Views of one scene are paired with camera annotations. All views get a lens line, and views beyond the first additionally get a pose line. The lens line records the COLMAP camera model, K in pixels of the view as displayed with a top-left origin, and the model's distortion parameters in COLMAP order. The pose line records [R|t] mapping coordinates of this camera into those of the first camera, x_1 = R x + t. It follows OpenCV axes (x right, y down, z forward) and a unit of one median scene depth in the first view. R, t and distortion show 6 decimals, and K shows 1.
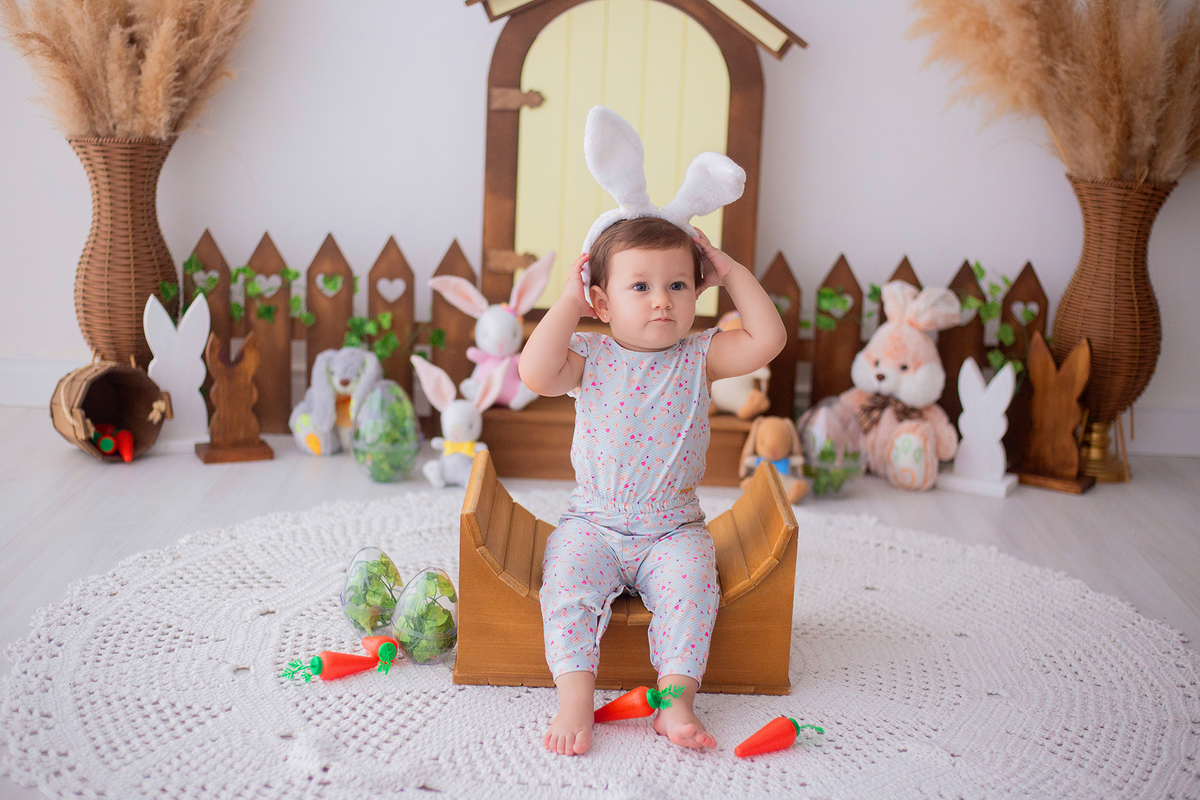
lens RADIAL K [[1802.5, 0, 600.0], [0, 1802.5, 400.0], [0, 0, 1]] dist [-0.107938, -0.083250]
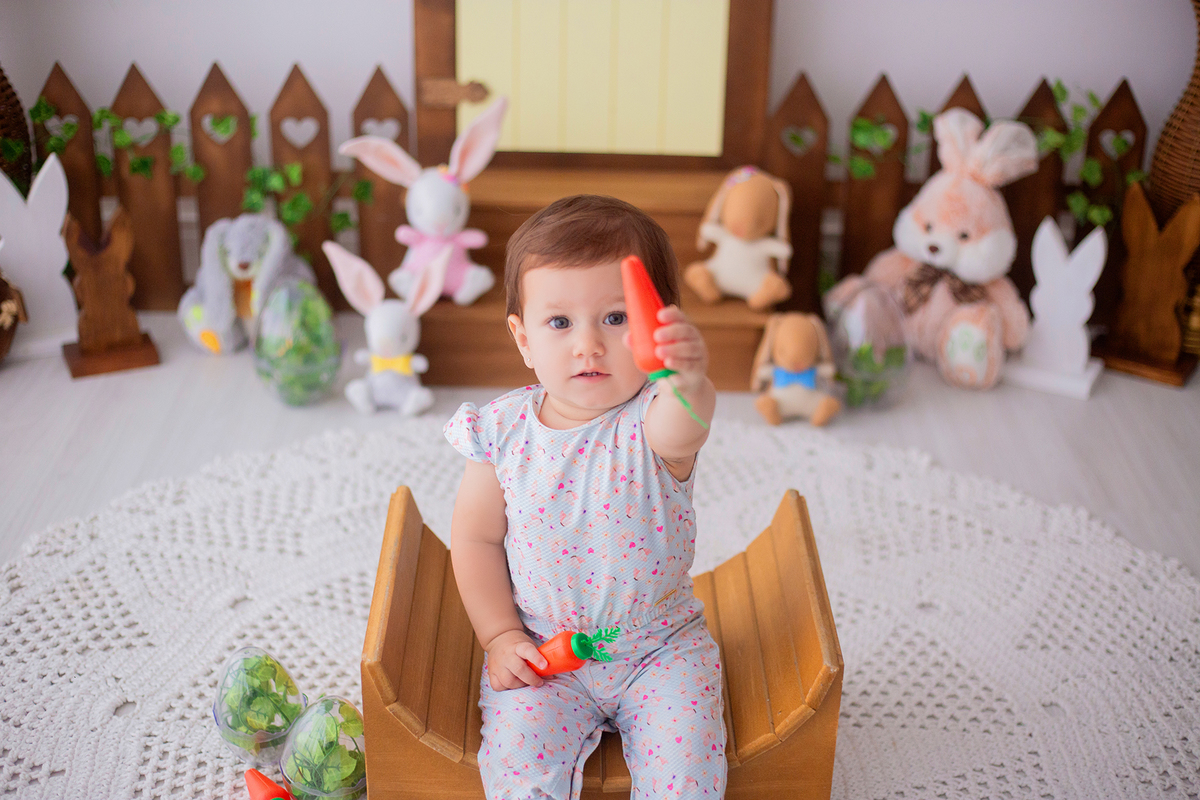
lens RADIAL K [[1802.5, 0, 600.0], [0, 1802.5, 400.0], [0, 0, 1]] dist [-0.107938, -0.083250]
pose [[0.999726, -0.023152, -0.003504, 0.013773], [0.023330, 0.972136, 0.233252, -0.132362], [-0.001994, -0.233270, 0.972410, 0.233577]]
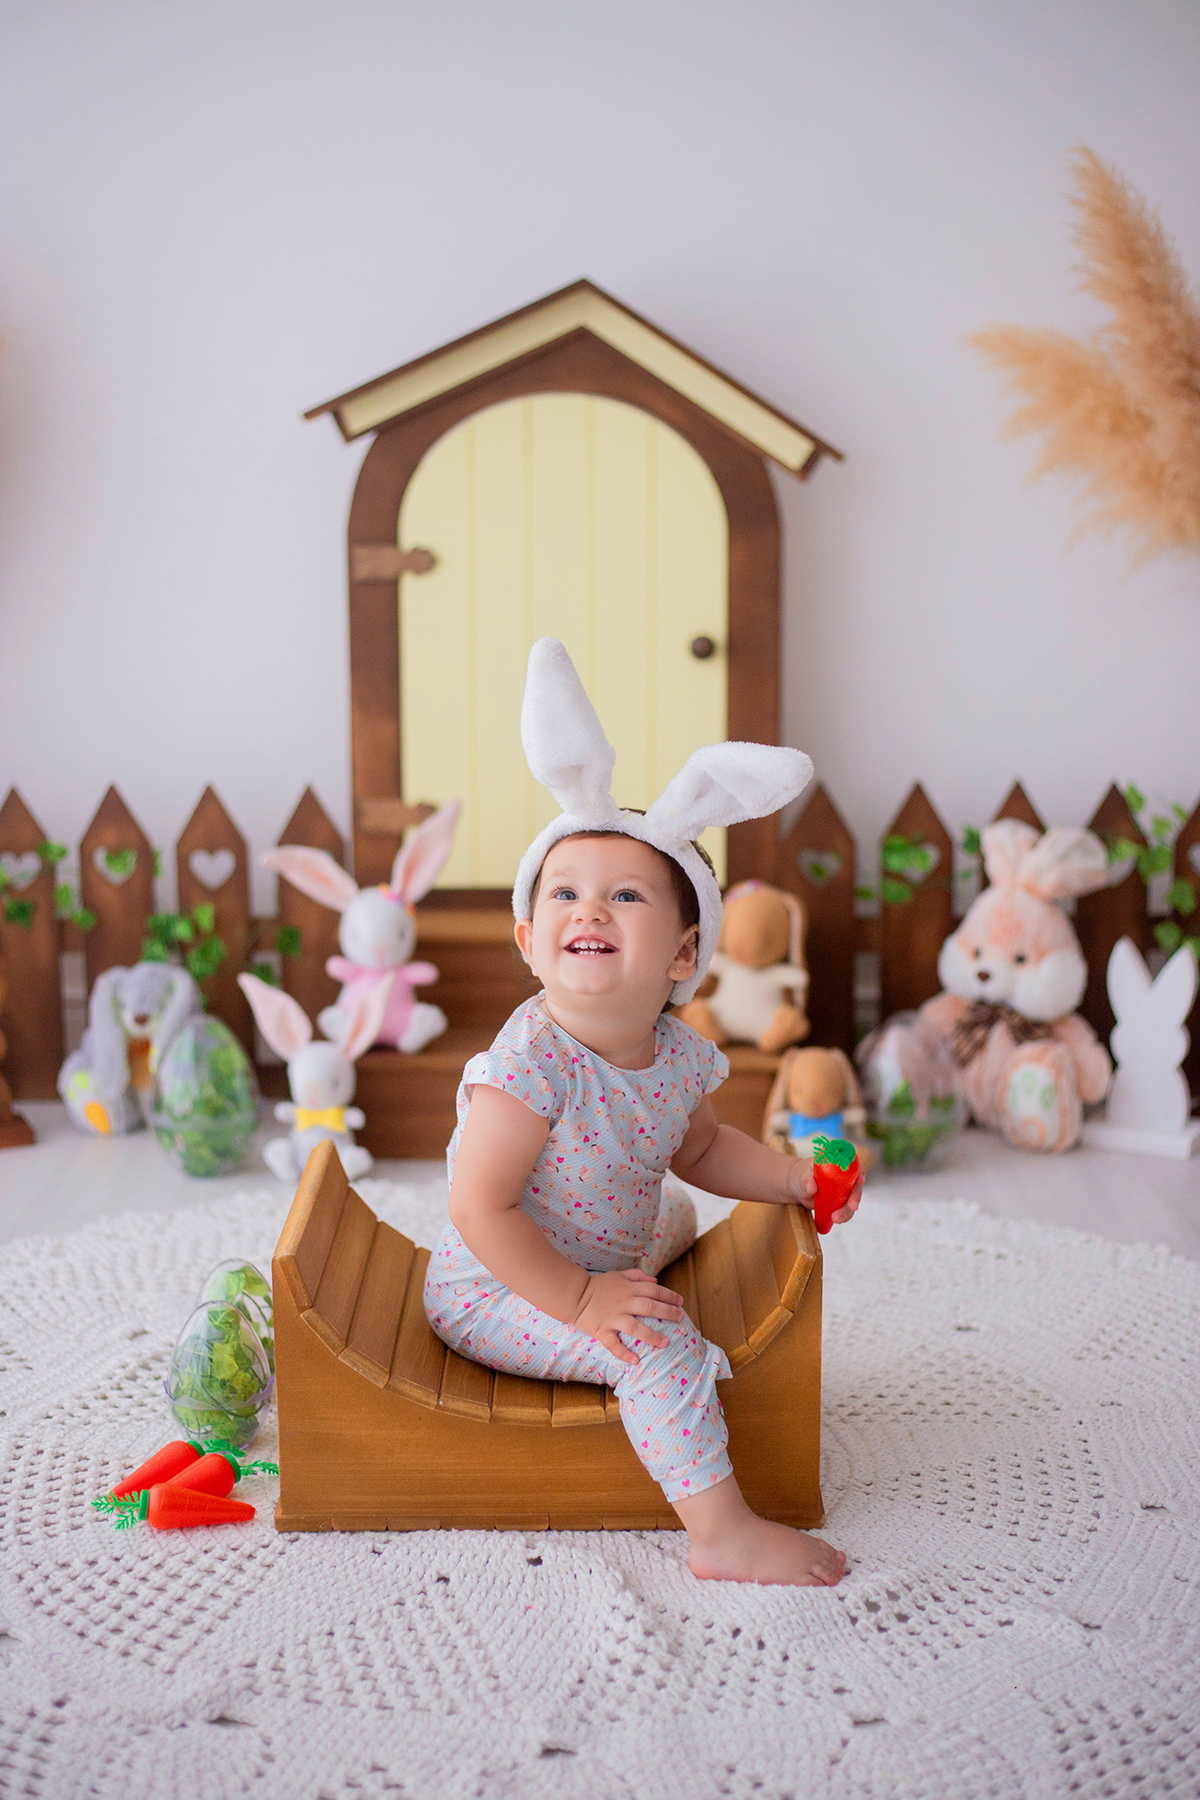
lens RADIAL K [[2671.3, 0, 614.5], [0, 2671.3, 931.0], [0, 0, 1]] dist [-0.109059, -0.078077]
pose [[0.999024, -0.043265, -0.008878, 0.035313], [0.043135, 0.998967, -0.014298, -0.020589], [0.009488, 0.013902, 0.999858, 0.060917]]
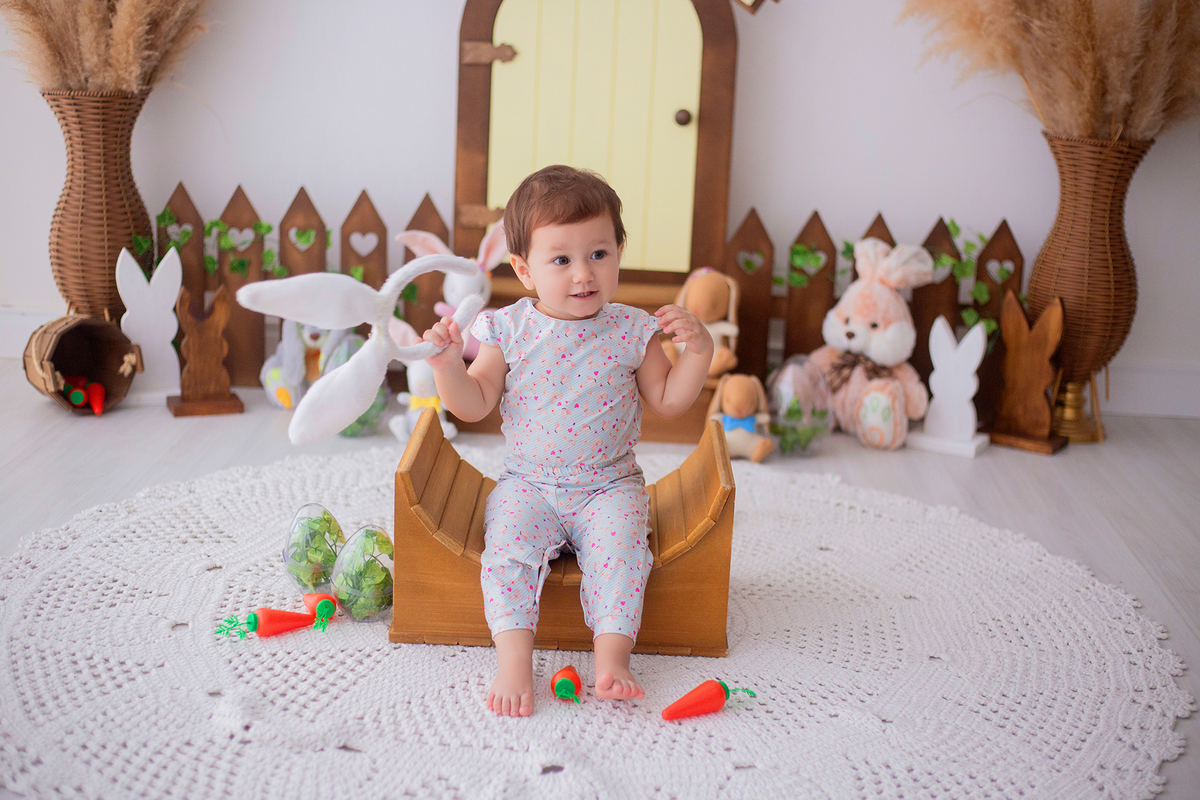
lens RADIAL K [[1780.8, 0, 600.0], [0, 1780.8, 400.0], [0, 0, 1]] dist [-0.109059, -0.078077]
pose [[0.999774, 0.007950, -0.019697, 0.037151], [-0.007389, 0.999569, 0.028397, -0.003667], [0.019914, -0.028245, 0.999403, 0.013993]]
